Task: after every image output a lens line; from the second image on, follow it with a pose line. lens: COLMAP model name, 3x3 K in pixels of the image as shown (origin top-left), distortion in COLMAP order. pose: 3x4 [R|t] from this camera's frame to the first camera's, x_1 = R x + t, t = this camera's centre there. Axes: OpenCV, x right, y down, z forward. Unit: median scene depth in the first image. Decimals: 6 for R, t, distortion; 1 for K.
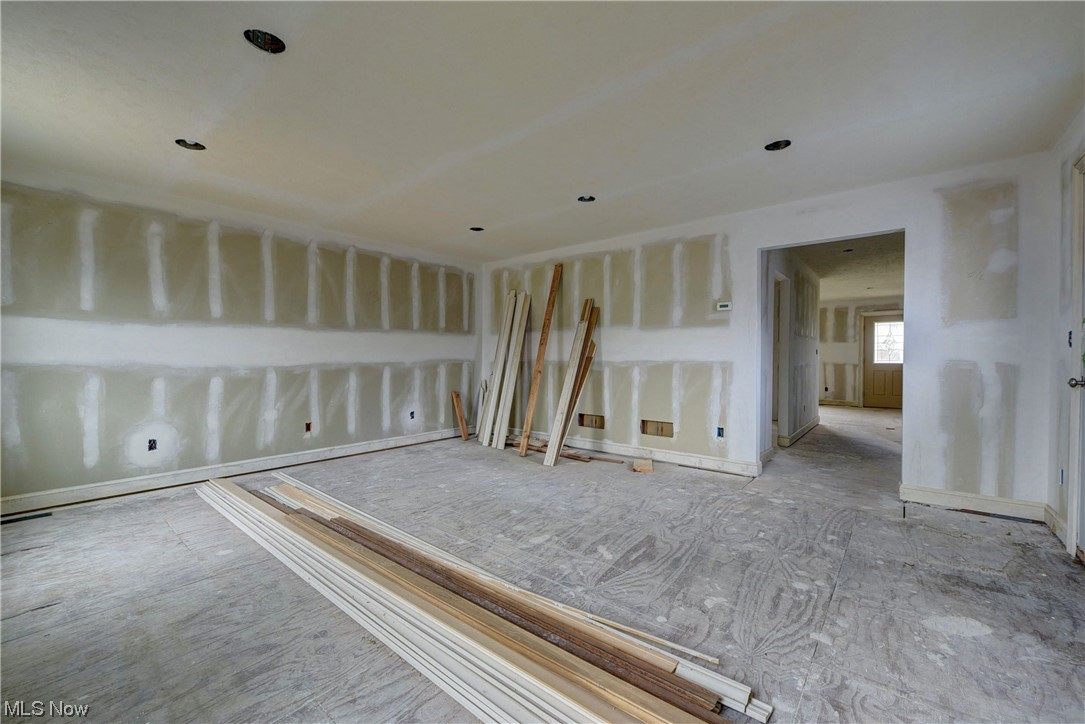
lens RADIAL K [[433.2, 0, 541.1], [0, 433.2, 364.9], [0, 0, 1]] dist [-0.007648, -0.000874]
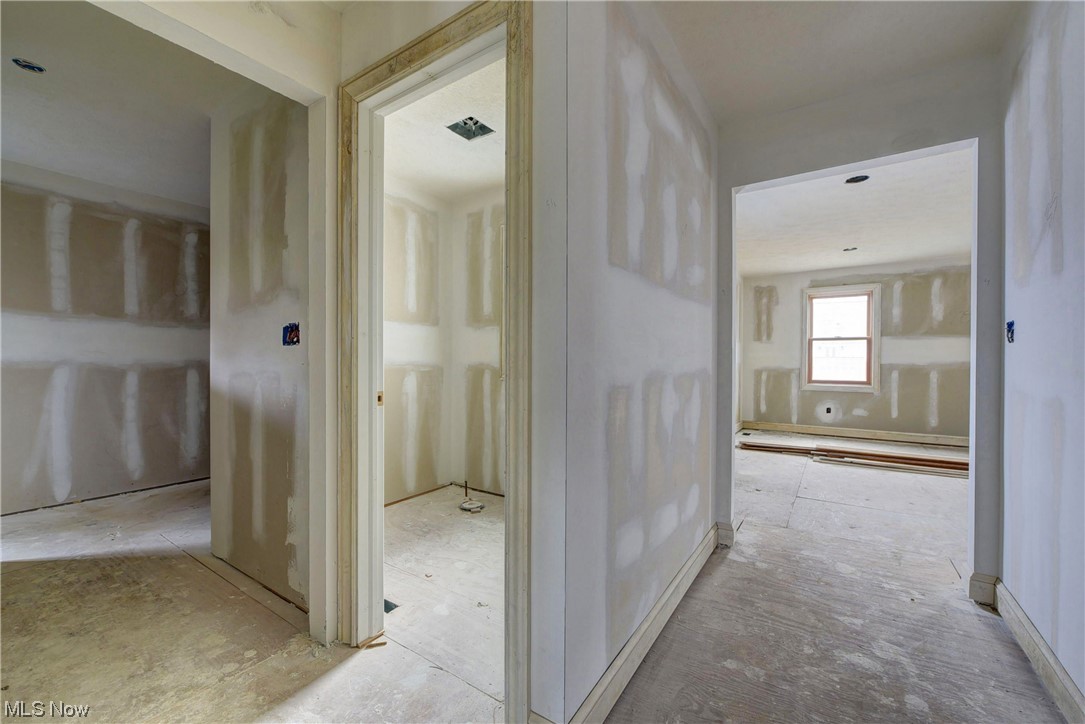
lens RADIAL K [[433.2, 0, 541.1], [0, 433.2, 364.1], [0, 0, 1]] dist [-0.007648, -0.000874]
pose [[-0.995130, -0.002937, -0.098524, 1.145409], [-0.005373, 0.999686, 0.024472, -0.023791], [0.098421, 0.024882, -0.994834, 1.575248]]
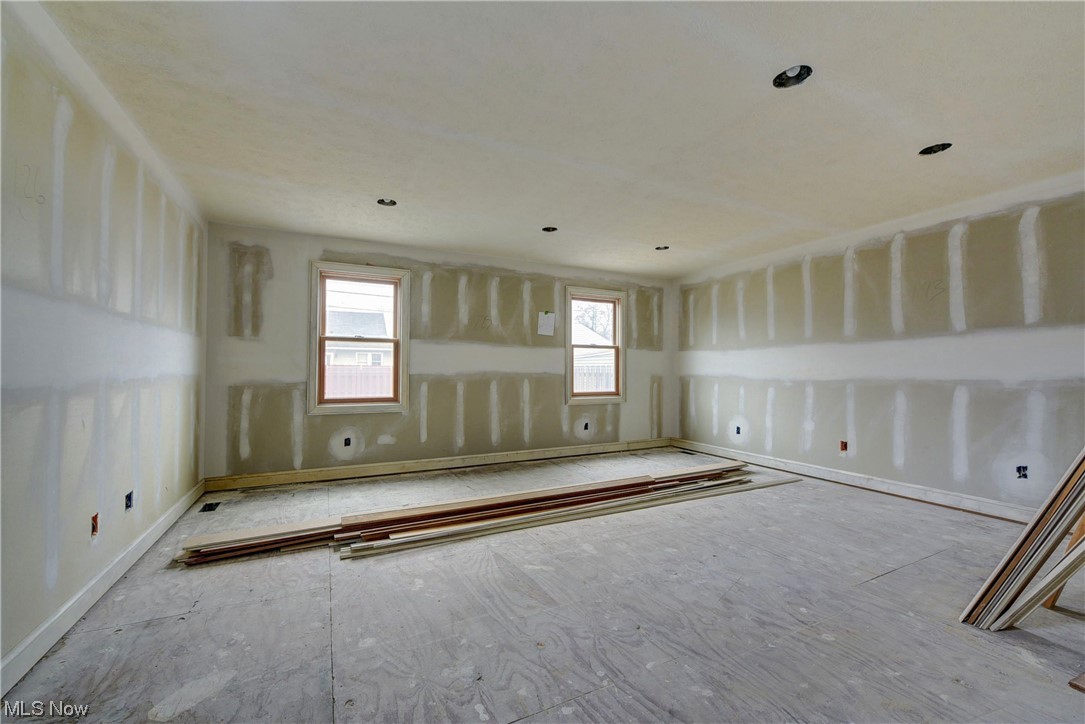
lens RADIAL K [[433.2, 0, 547.2], [0, 433.2, 364.0], [0, 0, 1]] dist [-0.007648, -0.000874]
pose [[-0.388300, -0.015388, -0.921404, 0.726426], [-0.018441, 0.999790, -0.008925, -0.018052], [0.921348, 0.013526, -0.388503, 0.955203]]
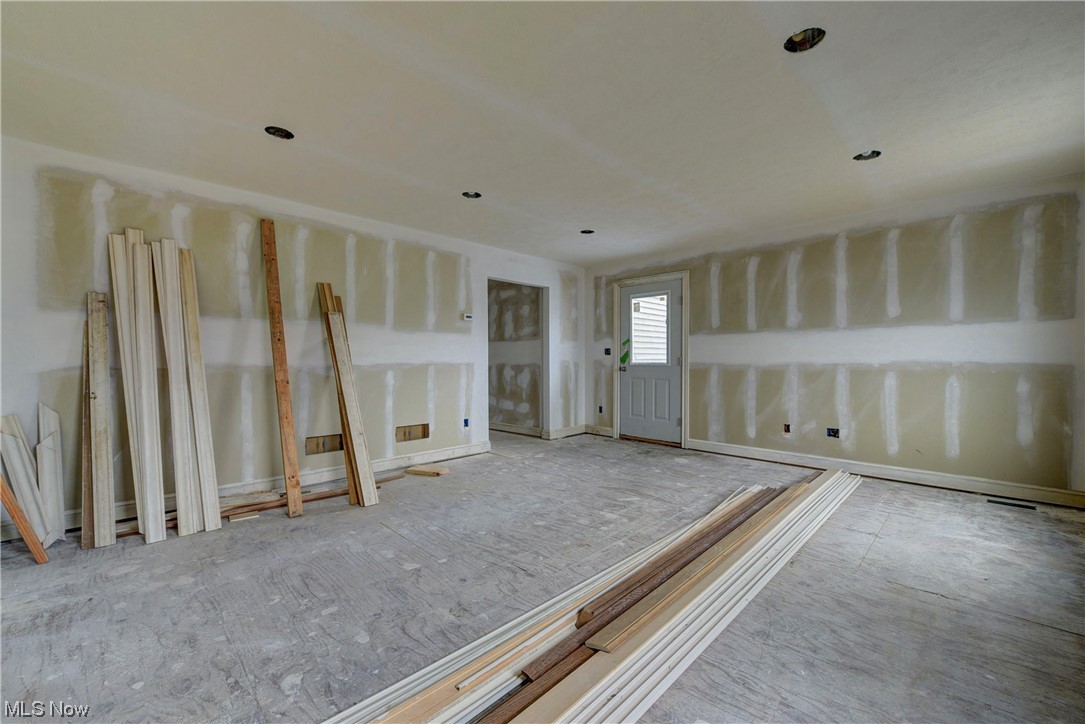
lens RADIAL K [[433.2, 0, 547.4], [0, 433.2, 364.2], [0, 0, 1]] dist [-0.007648, -0.000874]
pose [[0.088221, -0.013045, 0.996016, -0.863594], [0.020068, 0.999735, 0.011316, -0.016107], [-0.995899, 0.018990, 0.088459, 0.773602]]
